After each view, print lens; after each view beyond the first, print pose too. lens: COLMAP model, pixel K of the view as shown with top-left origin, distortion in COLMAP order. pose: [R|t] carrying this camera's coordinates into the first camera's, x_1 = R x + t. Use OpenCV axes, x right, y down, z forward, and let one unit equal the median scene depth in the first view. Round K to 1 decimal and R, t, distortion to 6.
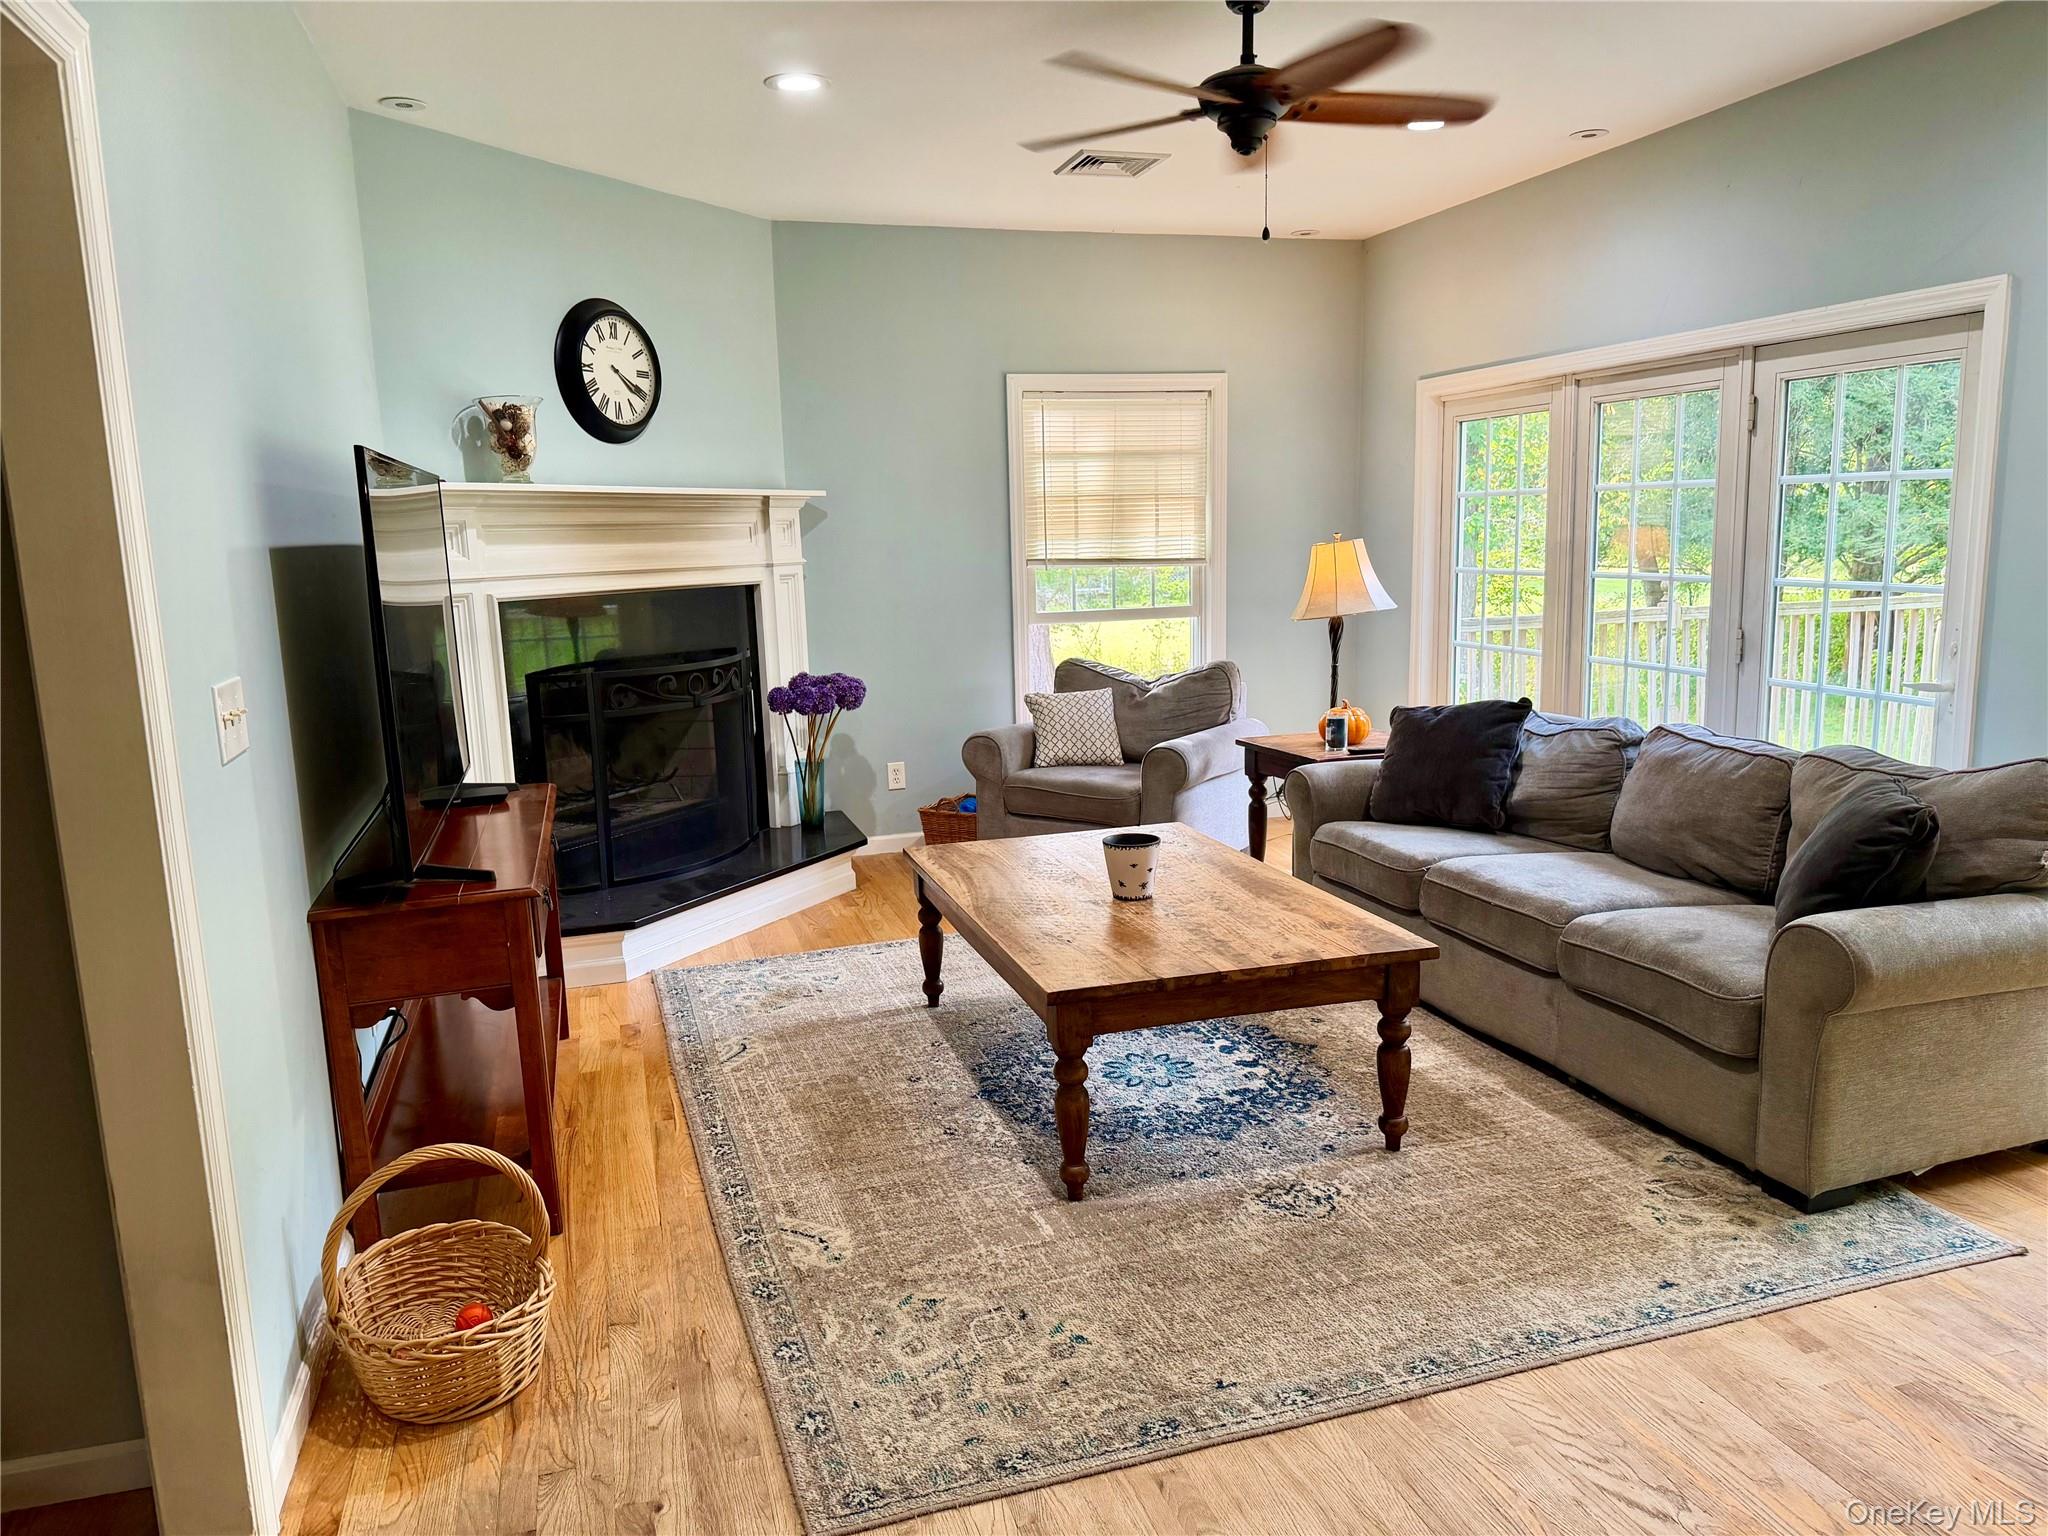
lens RADIAL K [[1454.1, 0, 1067.9], [0, 1454.1, 797.6], [0, 0, 1]] dist [0.052449, -0.063294]
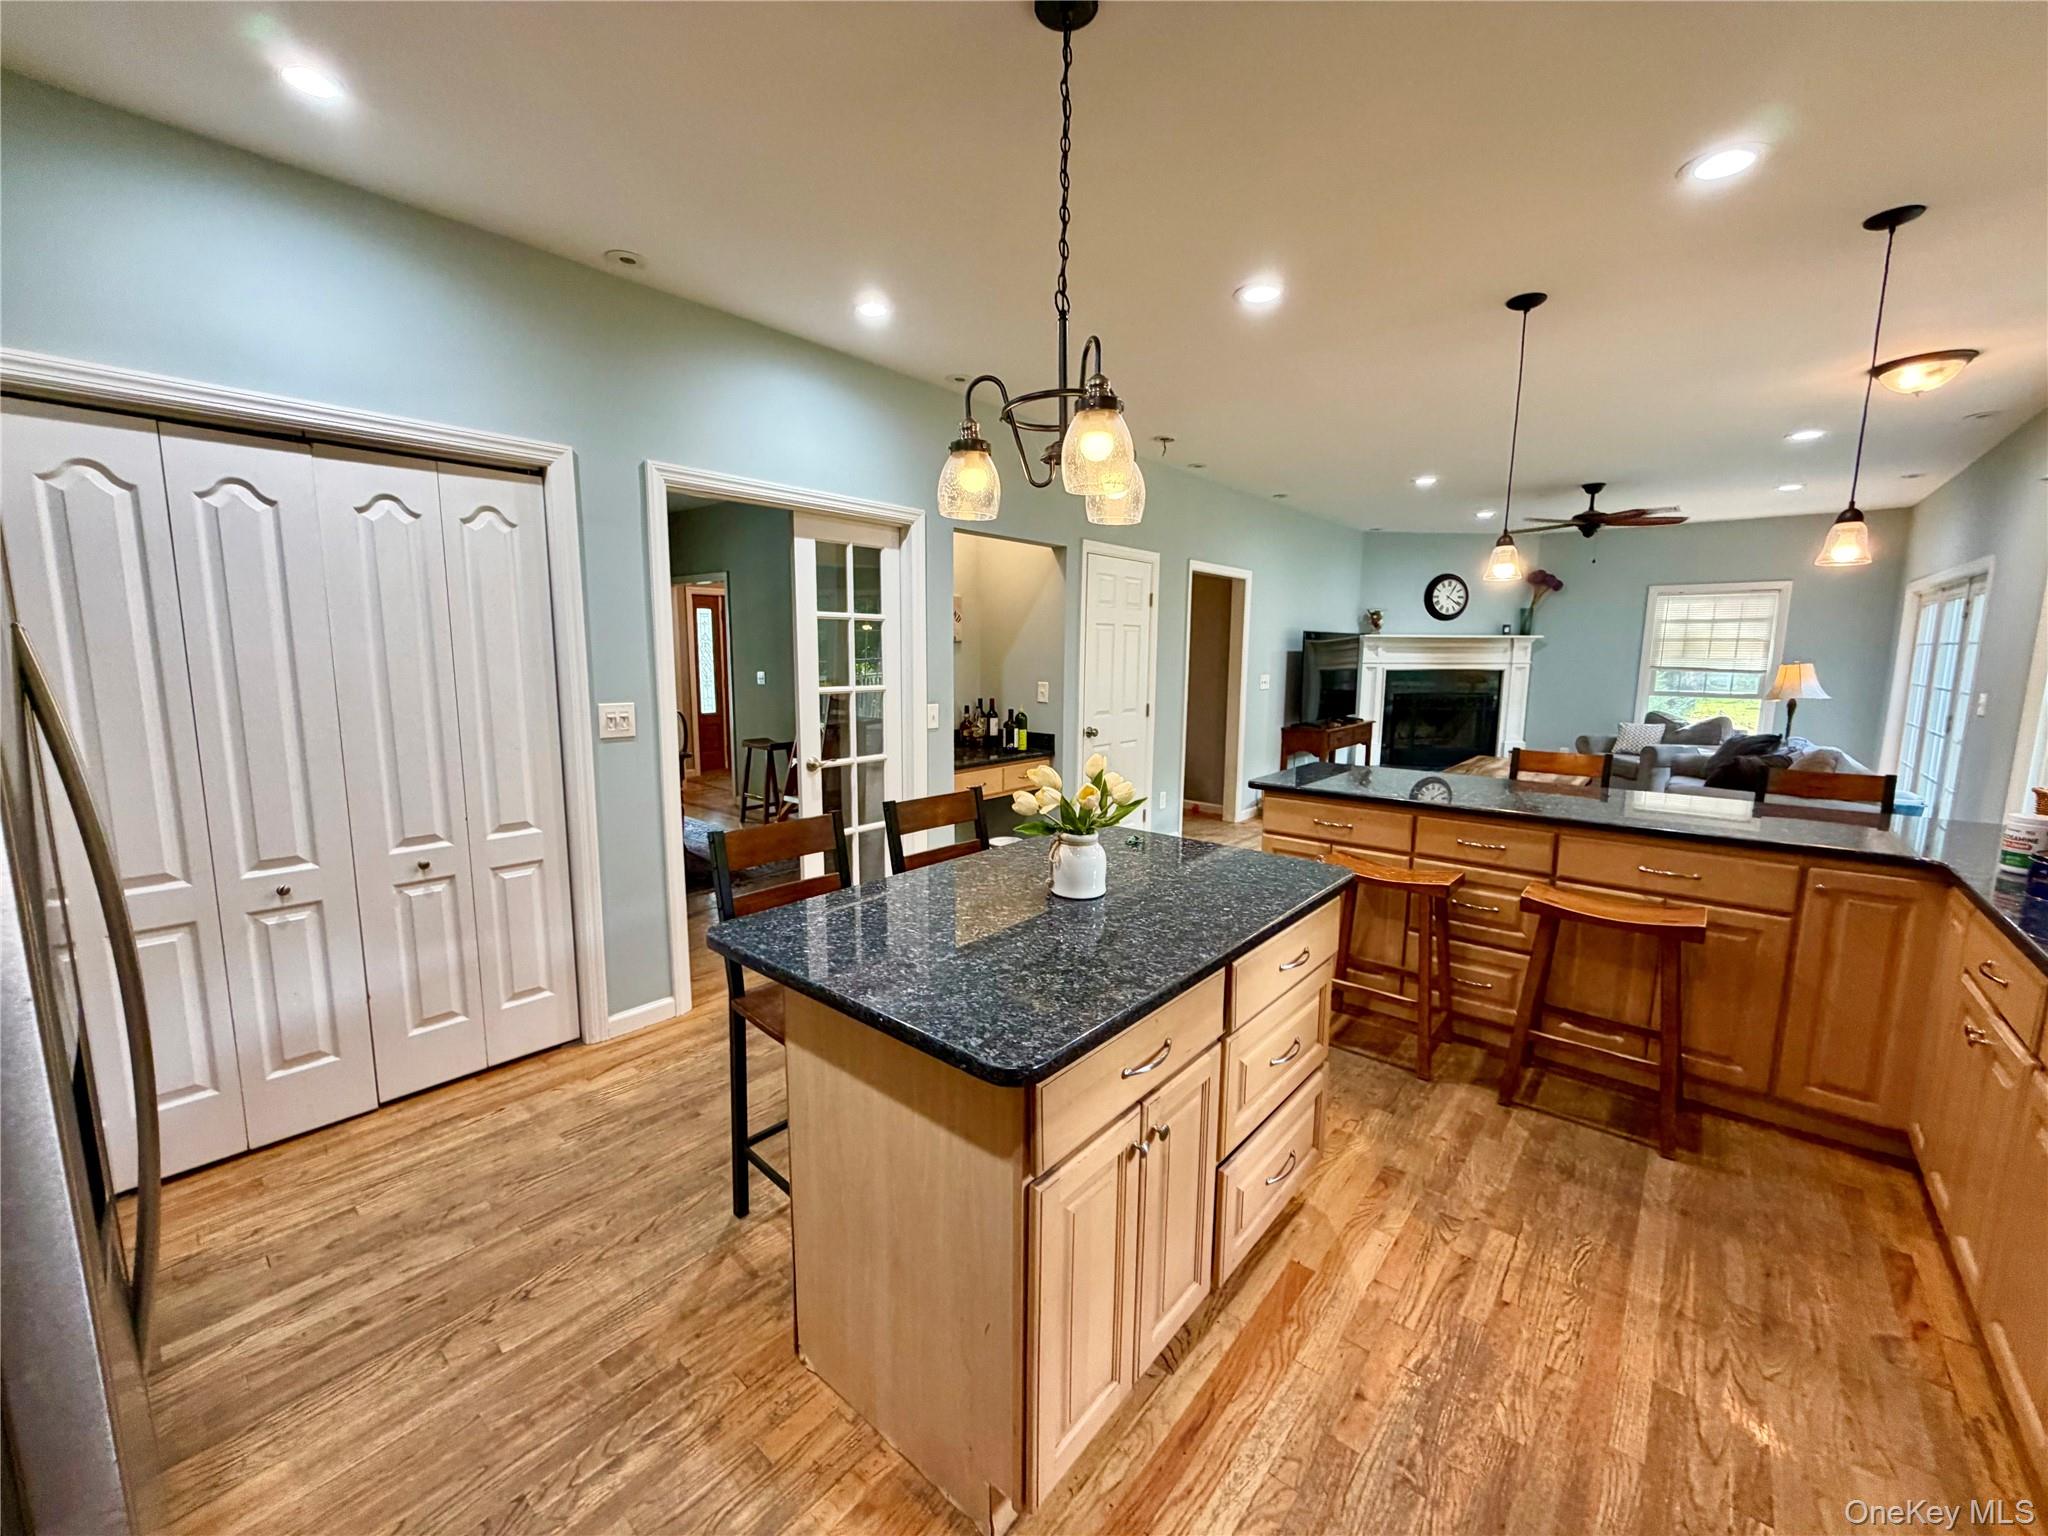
lens RADIAL K [[822.0, 0, 1010.1], [0, 822.0, 765.1], [0, 0, 1]] dist [0.000711, -0.000164]
pose [[0.510589, 0.147327, -0.847109, 0.700443], [-0.174650, 0.982443, 0.065594, 0.093253], [0.841900, 0.114456, 0.527356, -0.600363]]
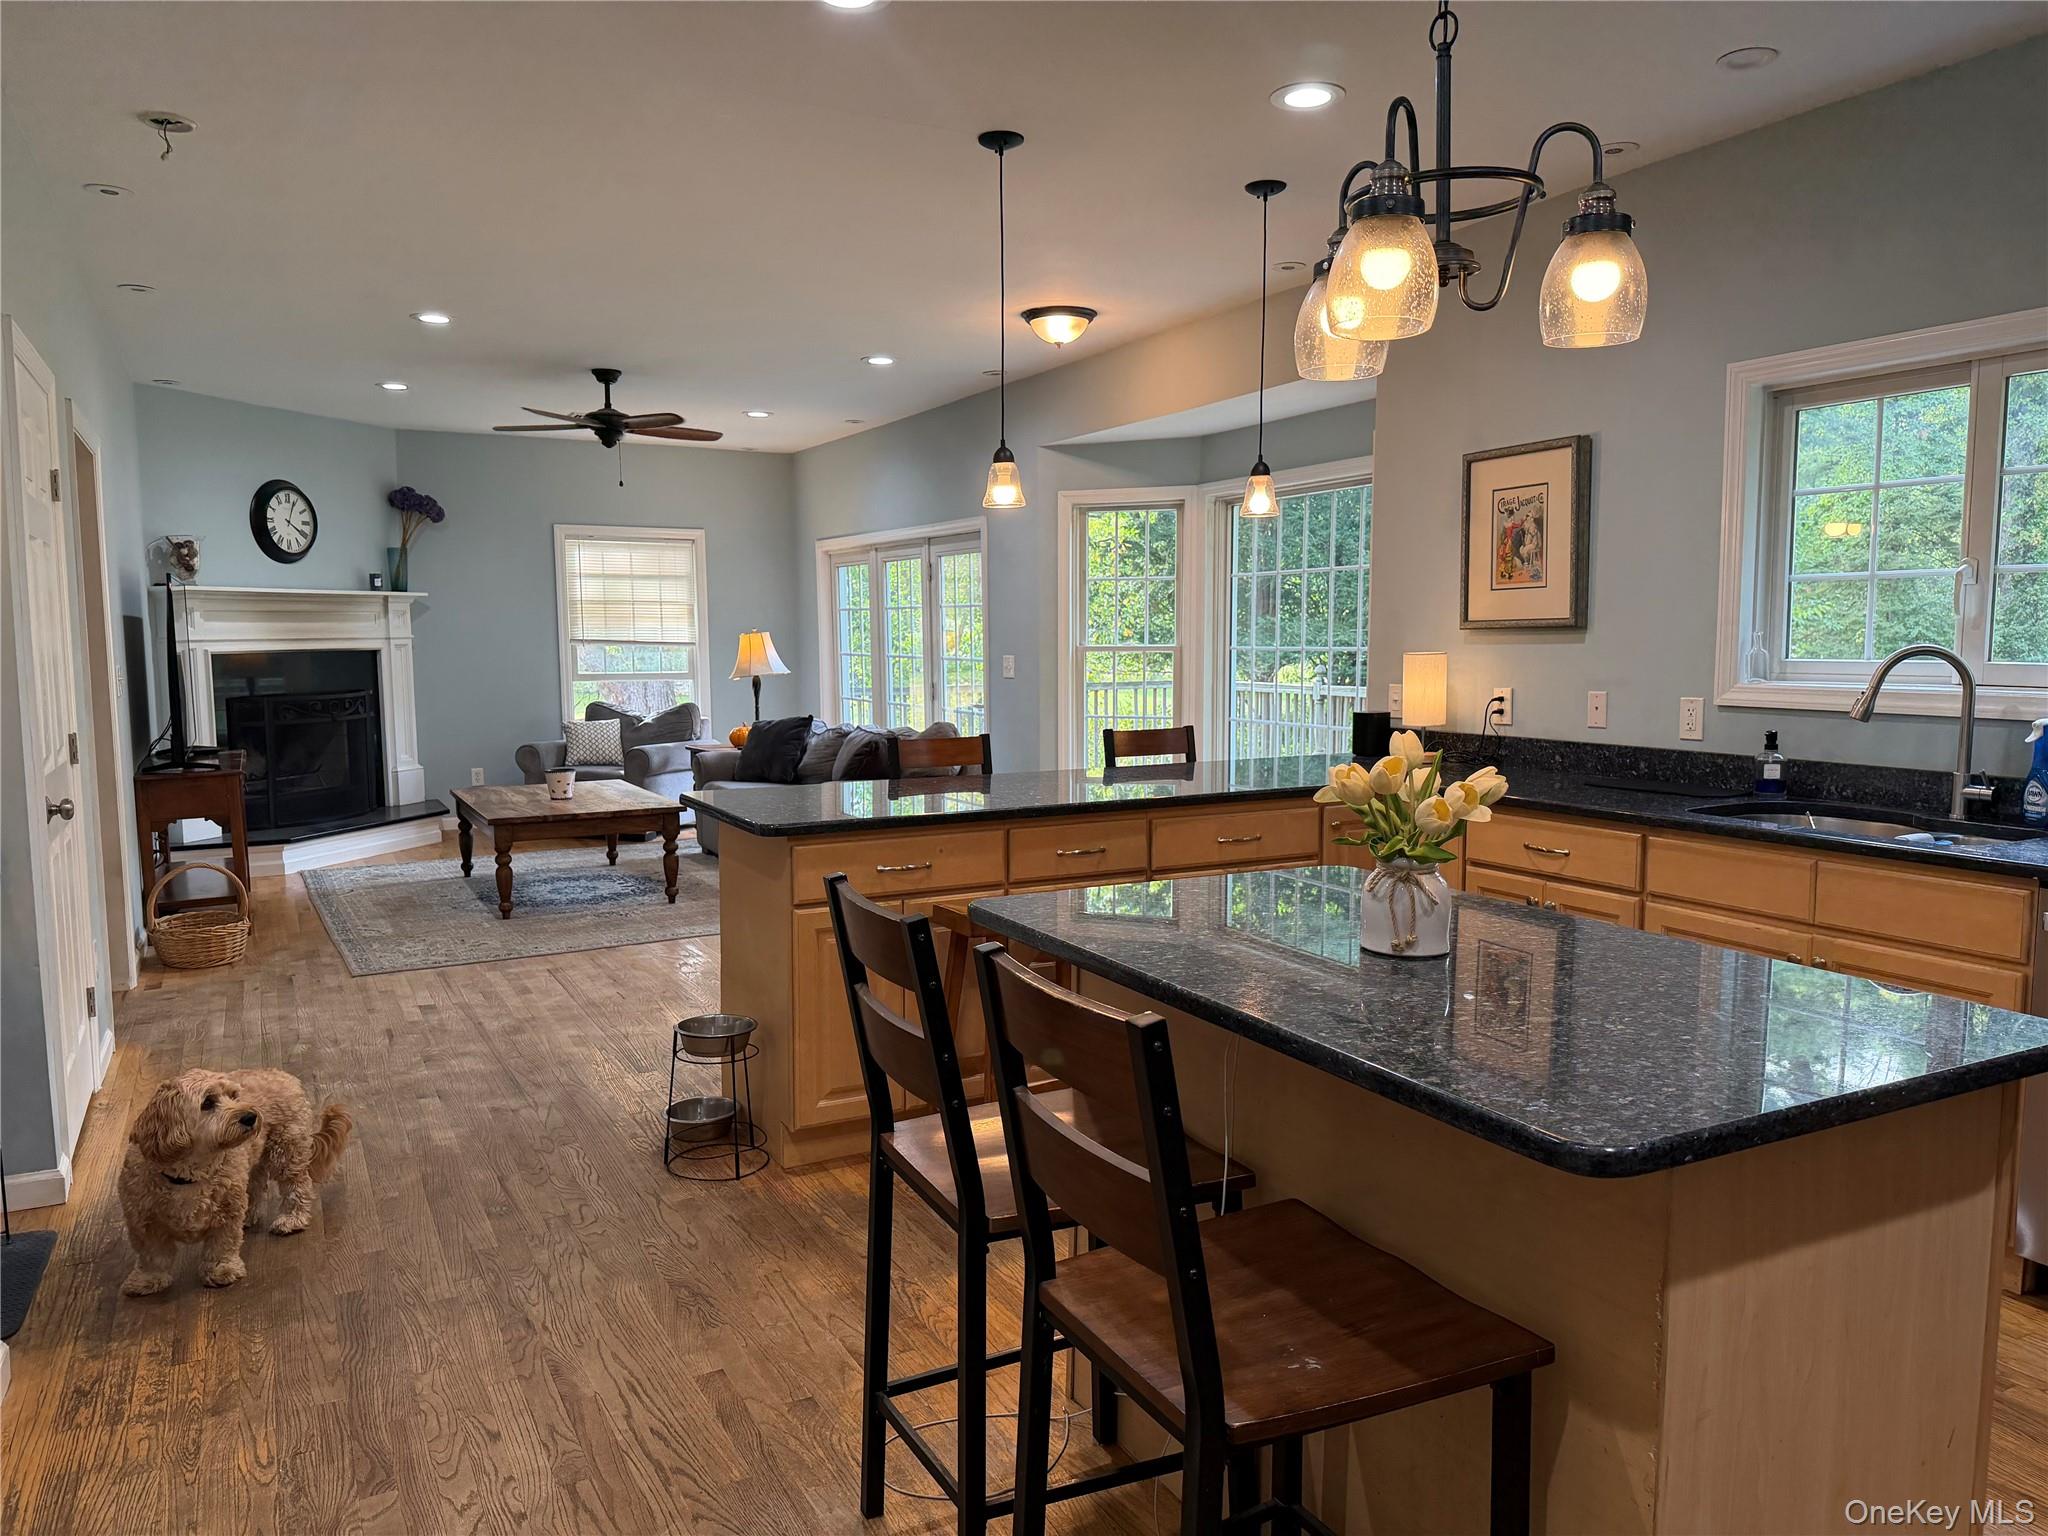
lens RADIAL K [[1454.1, 0, 1043.8], [0, 1454.1, 782.7], [0, 0, 1]] dist [0.052449, -0.063294]
pose [[0.983642, 0.000870, 0.180133, 0.236122], [0.013660, 0.996749, -0.079405, 0.150356], [-0.179616, 0.080567, 0.980432, -0.769031]]
